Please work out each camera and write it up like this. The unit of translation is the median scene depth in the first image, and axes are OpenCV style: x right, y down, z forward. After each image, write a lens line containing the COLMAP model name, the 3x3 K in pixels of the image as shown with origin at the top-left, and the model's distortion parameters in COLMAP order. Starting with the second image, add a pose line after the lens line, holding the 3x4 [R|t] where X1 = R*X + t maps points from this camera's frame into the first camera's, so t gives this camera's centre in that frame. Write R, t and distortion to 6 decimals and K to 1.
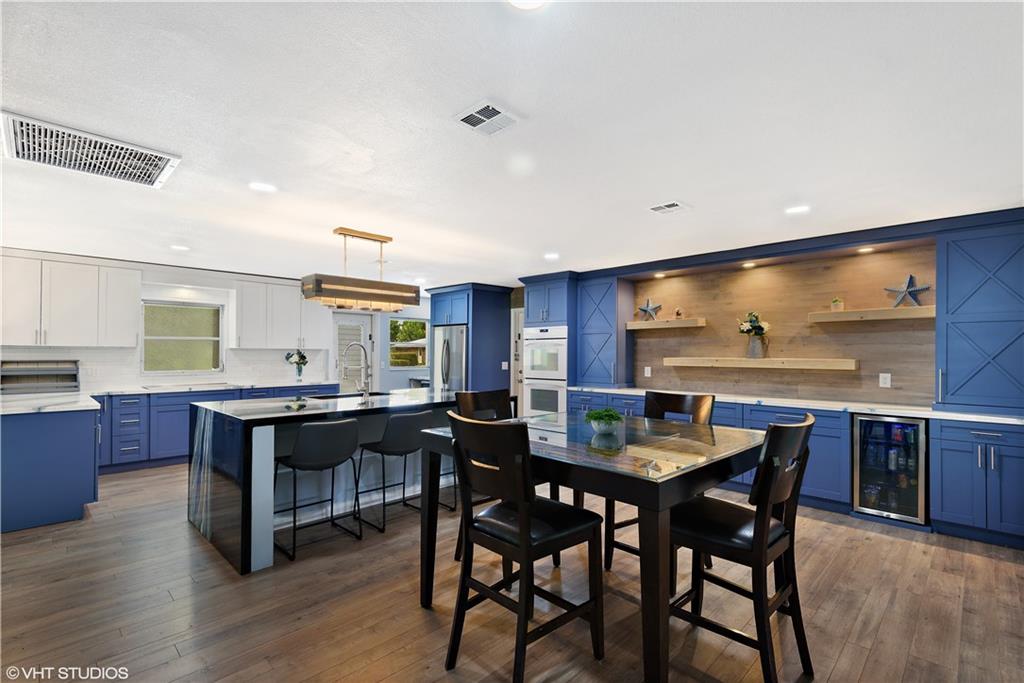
lens RADIAL K [[473.8, 0, 517.6], [0, 473.8, 346.0], [0, 0, 1]] dist [0.001091, -0.001426]
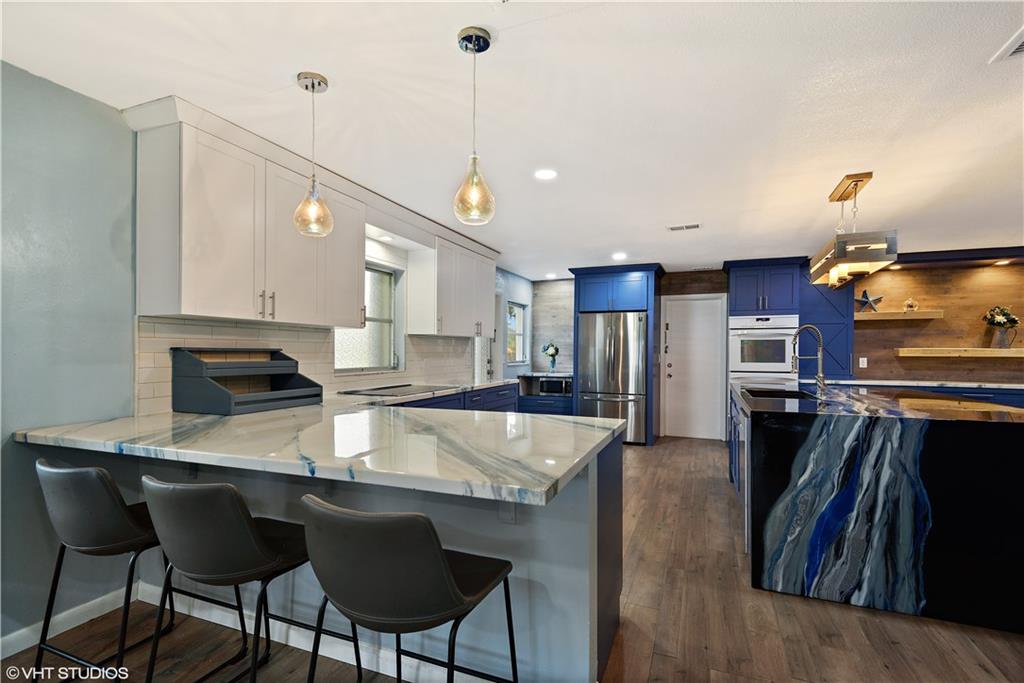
lens RADIAL K [[473.8, 0, 510.6], [0, 473.8, 347.3], [0, 0, 1]] dist [0.001091, -0.001426]
pose [[0.925983, 0.003962, 0.377545, -0.866088], [-0.007369, 0.999944, 0.007580, 0.021452], [-0.377493, -0.009801, 0.925960, 0.374289]]
